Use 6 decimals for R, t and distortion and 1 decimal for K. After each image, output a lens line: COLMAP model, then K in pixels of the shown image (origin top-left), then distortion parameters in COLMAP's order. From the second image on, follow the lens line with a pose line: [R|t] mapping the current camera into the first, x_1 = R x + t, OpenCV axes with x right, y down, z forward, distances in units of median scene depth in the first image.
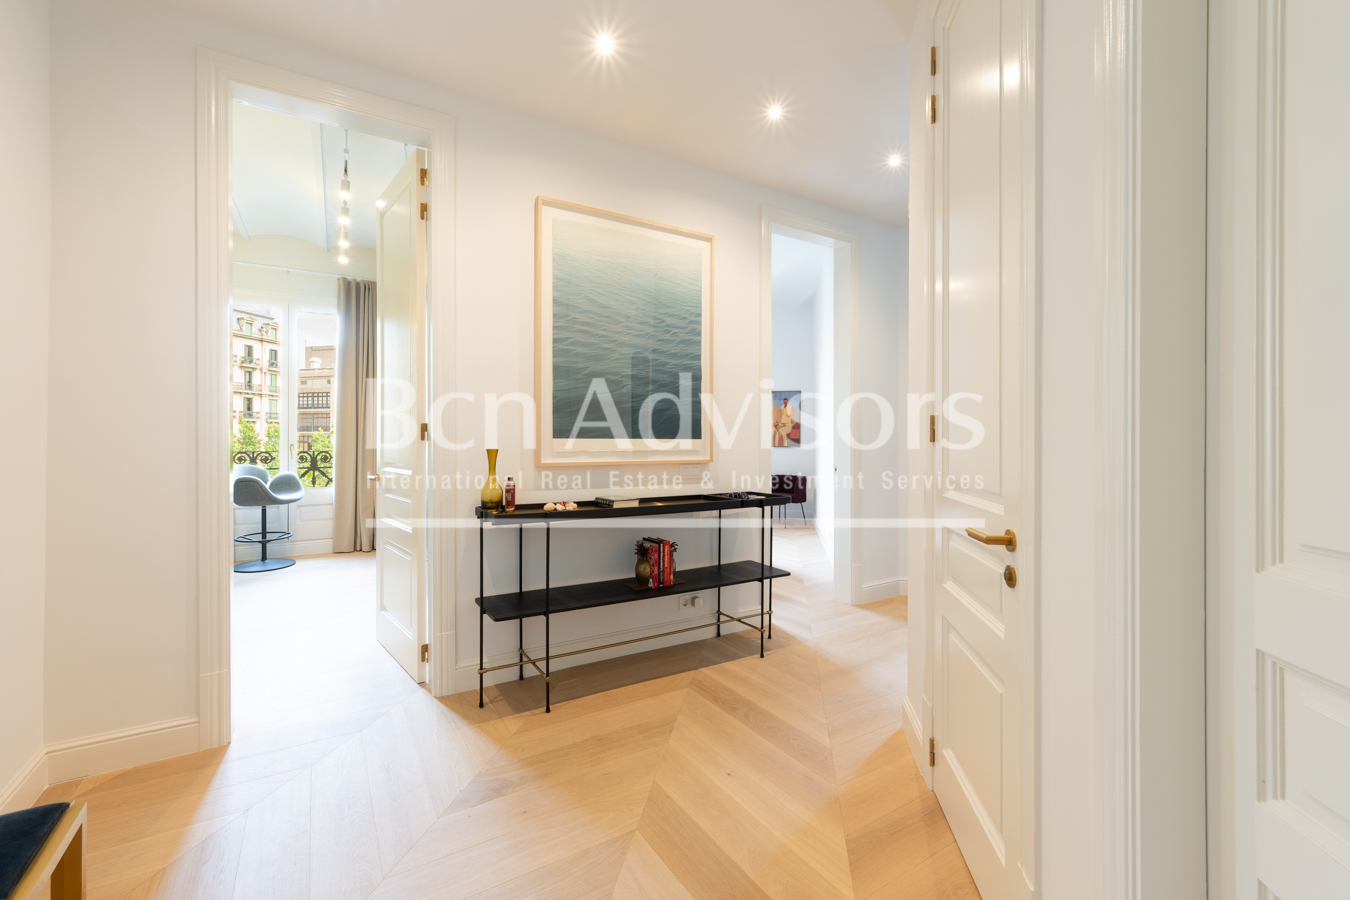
lens RADIAL K [[544.6, 0, 648.8], [0, 544.6, 445.6], [0, 0, 1]] dist [0.000455, 0.000190]
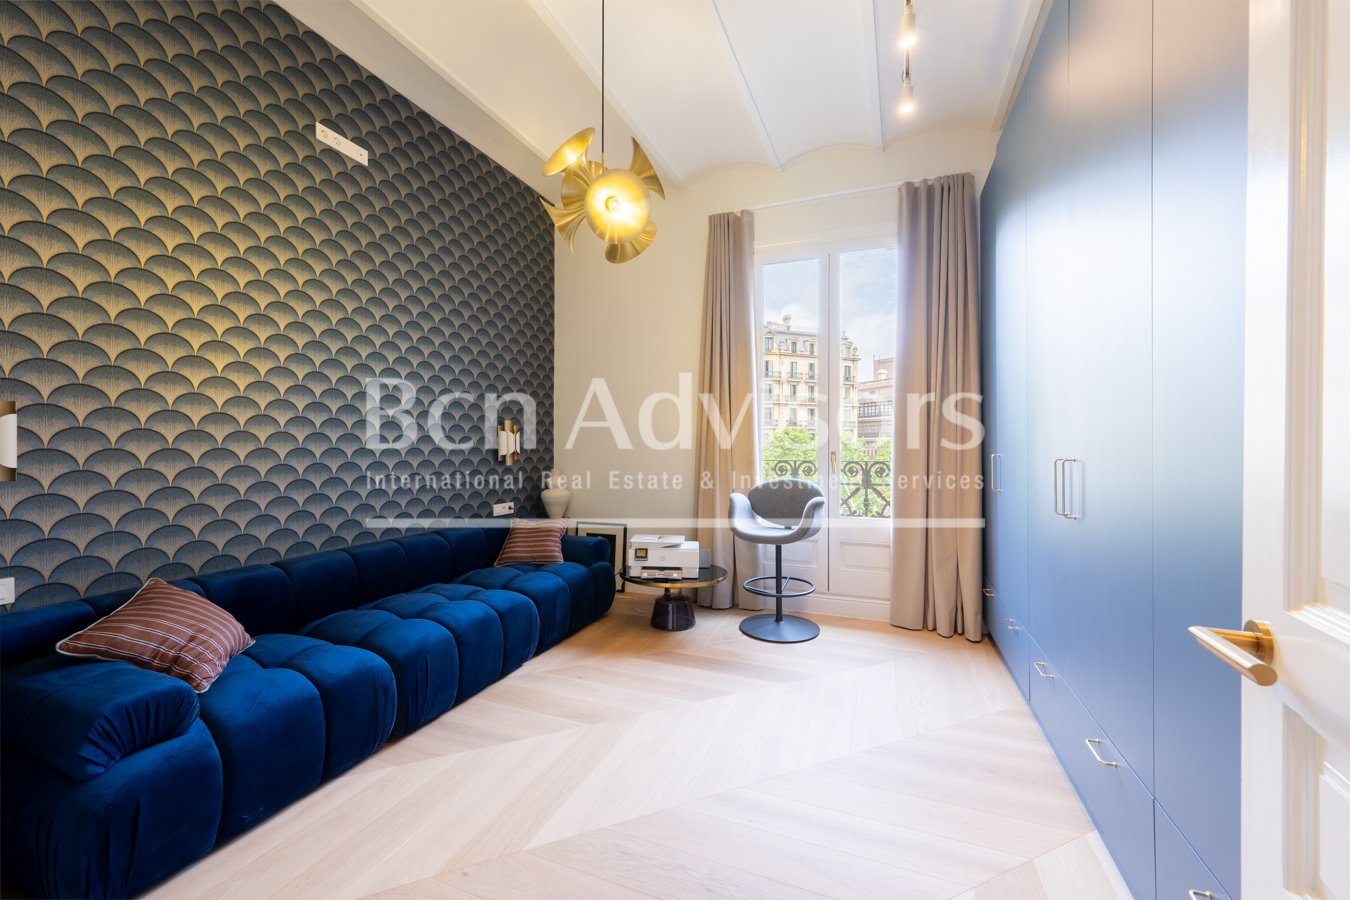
lens RADIAL K [[531.2, 0, 673.8], [0, 531.2, 448.2], [0, 0, 1]] dist [-0.000435, -0.000046]
pose [[0.602485, -0.001462, -0.798129, -0.227343], [-0.001828, 0.999993, -0.003211, -0.003188], [0.798128, 0.003393, 0.602478, 0.405907]]
